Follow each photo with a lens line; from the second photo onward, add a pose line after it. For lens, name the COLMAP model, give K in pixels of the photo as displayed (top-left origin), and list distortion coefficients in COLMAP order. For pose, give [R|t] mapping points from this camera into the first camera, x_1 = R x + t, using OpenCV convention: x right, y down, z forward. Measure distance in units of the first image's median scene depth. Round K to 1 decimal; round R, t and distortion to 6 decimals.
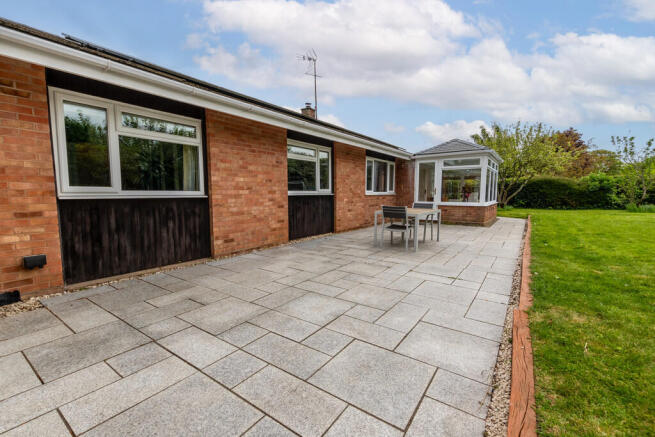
lens RADIAL K [[288.2, 0, 325.4], [0, 288.2, 218.5], [0, 0, 1]] dist [0.002258, 0.000320]
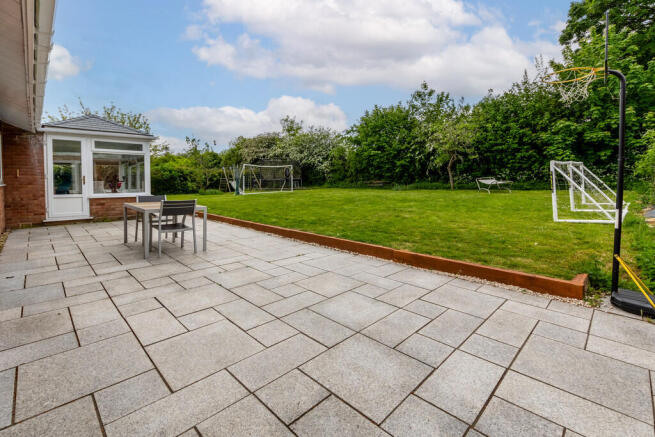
lens RADIAL K [[288.2, 0, 325.4], [0, 288.2, 218.5], [0, 0, 1]] dist [0.002258, 0.000320]
pose [[0.172266, -0.130619, 0.976352, -0.775834], [0.087873, 0.989256, 0.116841, -0.084880], [-0.981123, 0.065667, 0.181893, 0.750524]]
